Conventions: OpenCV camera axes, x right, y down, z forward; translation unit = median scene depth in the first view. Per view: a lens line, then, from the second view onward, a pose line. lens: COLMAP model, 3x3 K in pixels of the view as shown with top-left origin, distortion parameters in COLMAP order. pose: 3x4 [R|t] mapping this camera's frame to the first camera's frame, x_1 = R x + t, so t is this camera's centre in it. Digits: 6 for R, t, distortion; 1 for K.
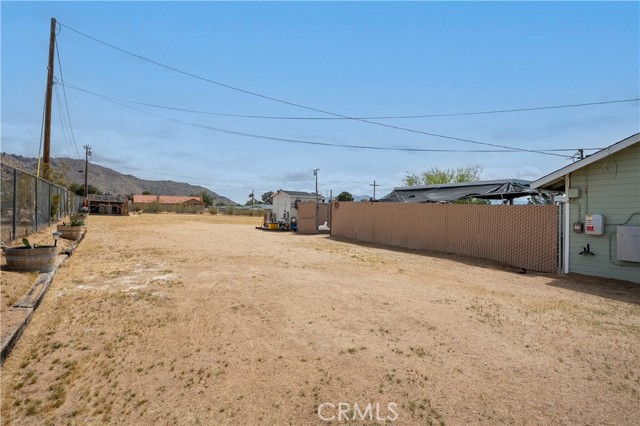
lens RADIAL K [[338.9, 0, 318.4], [0, 338.9, 213.8], [0, 0, 1]] dist [-0.001487, 0.000459]
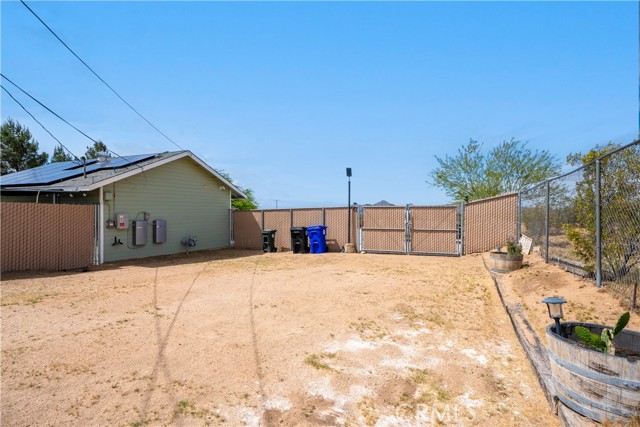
lens RADIAL K [[338.9, 0, 318.8], [0, 338.9, 213.7], [0, 0, 1]] dist [-0.001487, 0.000459]
pose [[-0.533673, -0.018779, 0.845483, -0.697678], [-0.023386, 0.999699, 0.007443, -0.024784], [-0.845368, -0.015800, -0.533951, 1.027259]]
